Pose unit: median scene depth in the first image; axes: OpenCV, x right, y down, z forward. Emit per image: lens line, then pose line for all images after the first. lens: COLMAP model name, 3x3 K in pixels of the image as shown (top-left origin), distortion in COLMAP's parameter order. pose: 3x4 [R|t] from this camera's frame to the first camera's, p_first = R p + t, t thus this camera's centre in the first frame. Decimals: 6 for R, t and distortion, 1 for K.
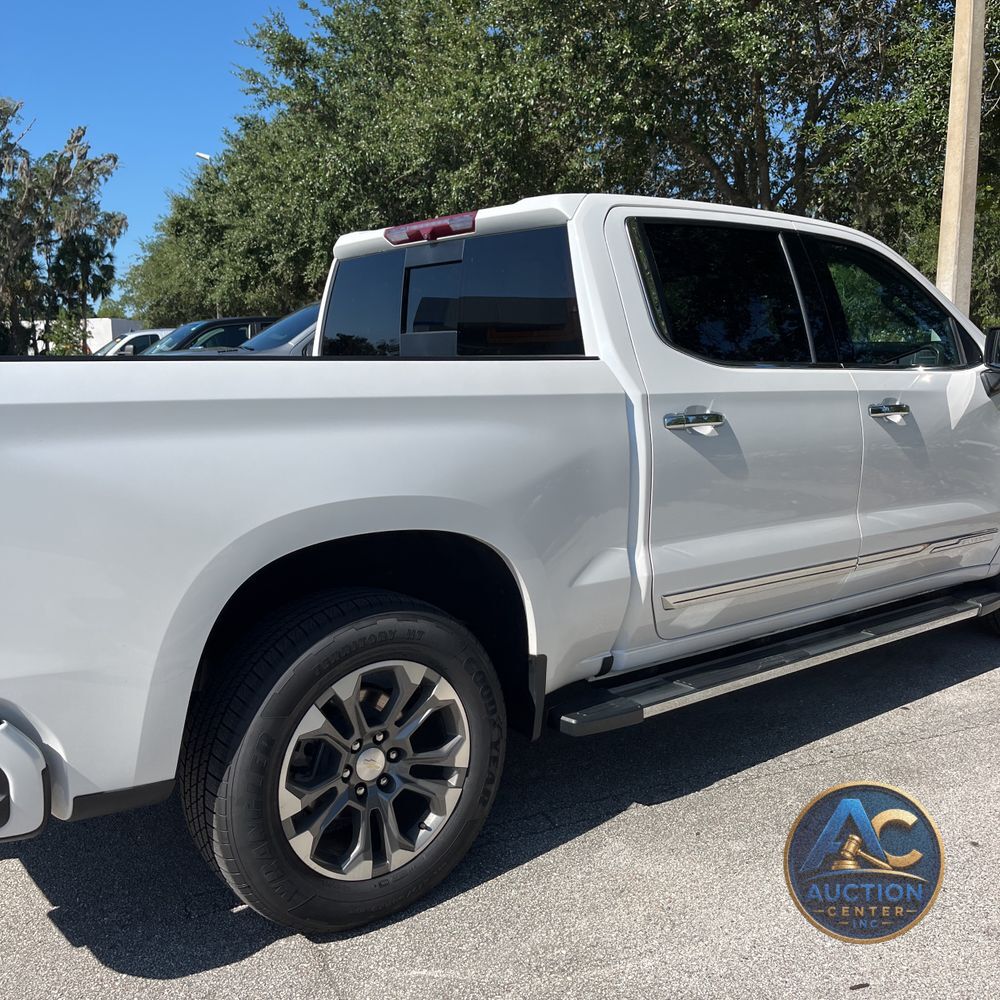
lens RADIAL K [[1030.3, 0, 496.2], [0, 1030.3, 497.9], [0, 0, 1]] dist [0.033583, -0.020669]
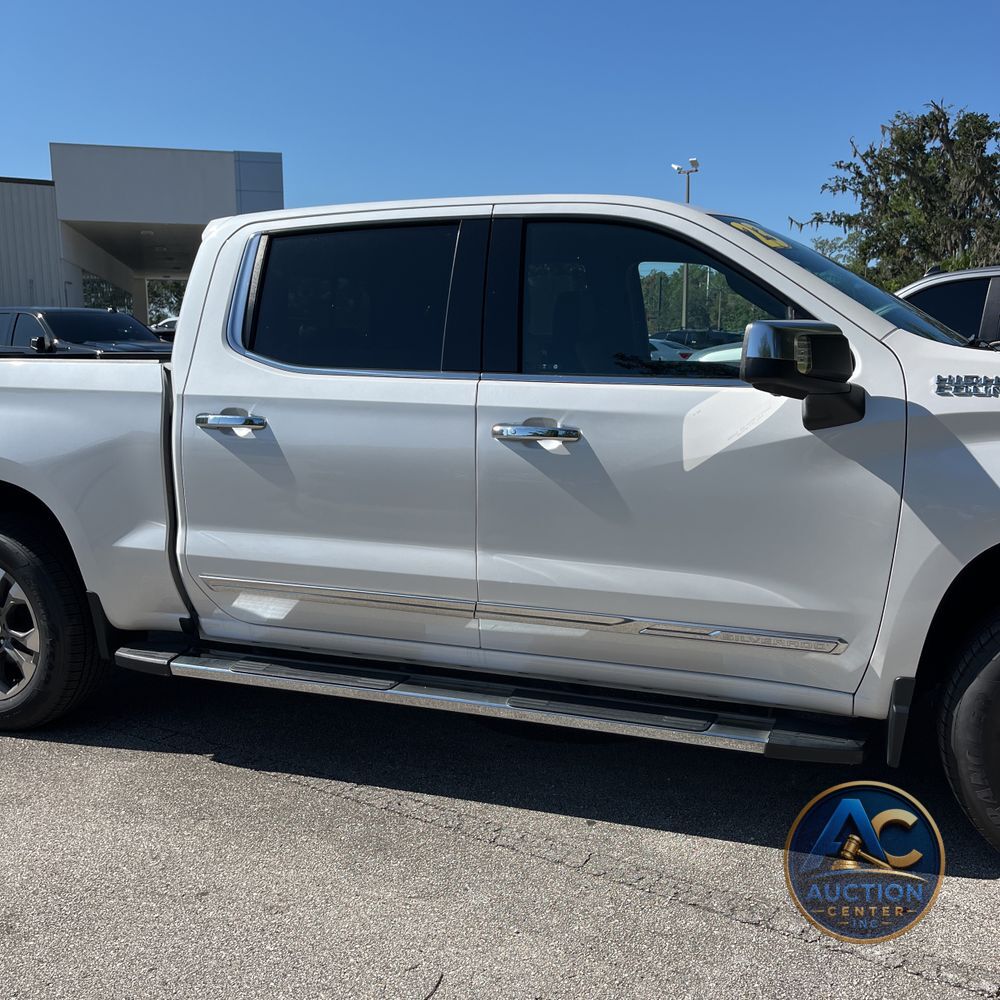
lens RADIAL K [[1030.3, 0, 496.2], [0, 1030.3, 497.9], [0, 0, 1]] dist [0.033583, -0.020669]
pose [[0.512575, 0.129298, -0.848852, 1.067049], [-0.119849, 0.989693, 0.078381, -0.096139], [0.850237, 0.061557, 0.522788, 0.571187]]
